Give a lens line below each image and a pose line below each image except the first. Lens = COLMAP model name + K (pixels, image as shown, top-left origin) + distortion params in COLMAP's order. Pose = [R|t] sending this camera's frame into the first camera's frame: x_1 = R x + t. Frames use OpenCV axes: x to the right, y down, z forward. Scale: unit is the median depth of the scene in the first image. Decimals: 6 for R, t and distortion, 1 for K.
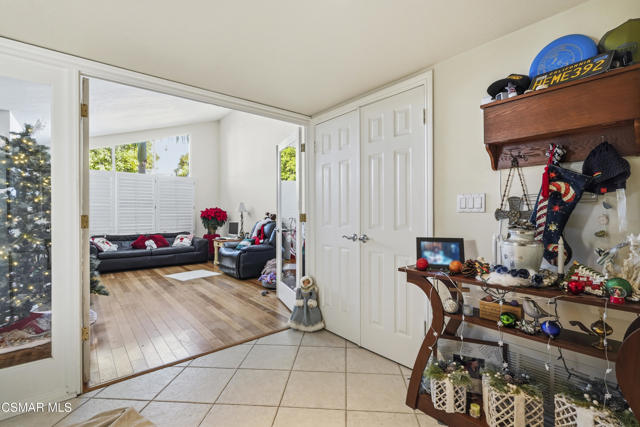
lens RADIAL K [[296.9, 0, 321.2], [0, 296.9, 212.3], [0, 0, 1]] dist [-0.002676, -0.000999]
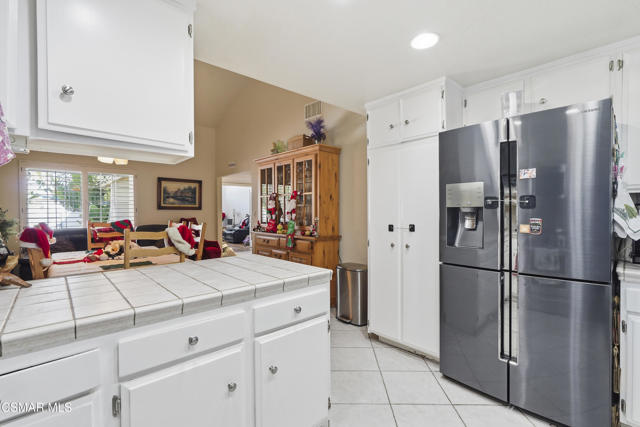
lens RADIAL K [[296.9, 0, 331.1], [0, 296.9, 216.0], [0, 0, 1]] dist [-0.002676, -0.000999]
pose [[0.996737, -0.002063, 0.080688, 0.240660], [0.000858, 0.999888, 0.014972, -0.016980], [-0.080710, -0.014854, 0.996627, -1.128639]]
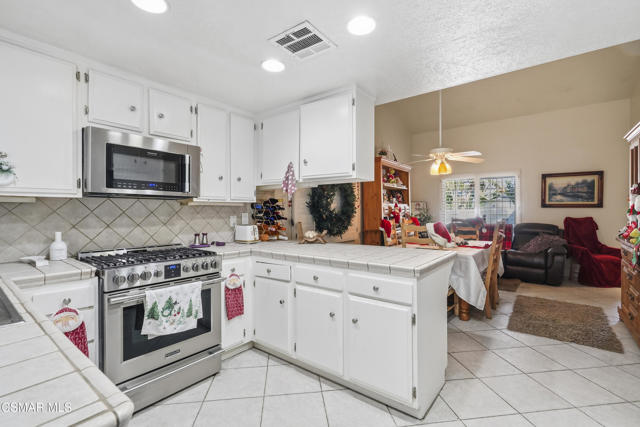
lens RADIAL K [[296.9, 0, 315.5], [0, 296.9, 212.3], [0, 0, 1]] dist [-0.002676, -0.000999]
pose [[0.213464, 0.010170, -0.976898, 0.528828], [0.001452, 0.999941, 0.010727, -0.020520], [0.976950, -0.003708, 0.213437, -1.012464]]
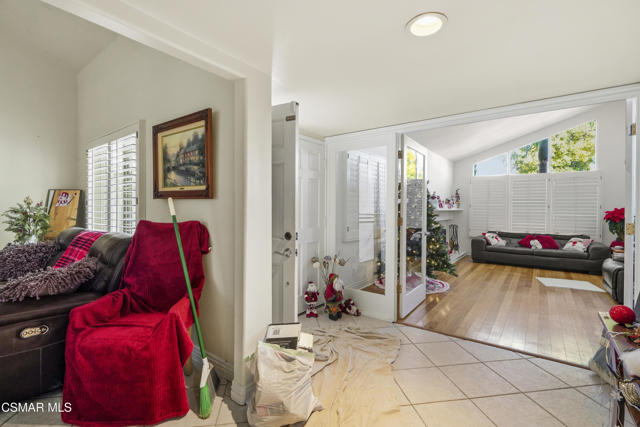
lens RADIAL K [[296.9, 0, 320.4], [0, 296.9, 210.1], [0, 0, 1]] dist [-0.002676, -0.000999]
pose [[0.236938, 0.014028, -0.971423, 0.233166], [-0.007316, 0.999893, 0.012655, -0.015291], [0.971497, 0.004109, 0.237016, 0.058489]]
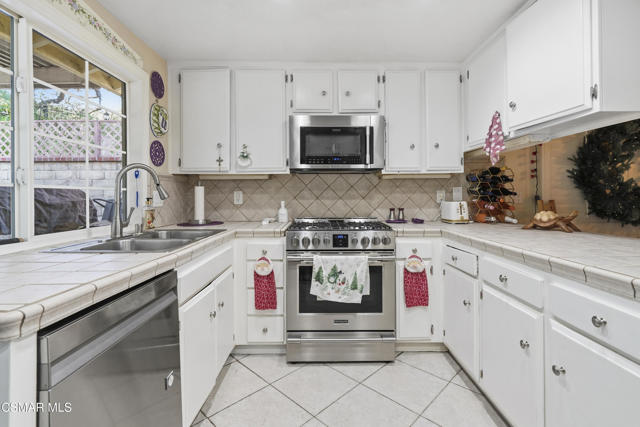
lens RADIAL K [[296.9, 0, 318.8], [0, 296.9, 193.7], [0, 0, 1]] dist [-0.002676, -0.000999]
pose [[-0.628642, 0.004905, -0.777679, 0.445920], [0.010143, 0.999947, -0.001892, -0.003873], [0.777628, -0.009077, -0.628659, -0.897517]]
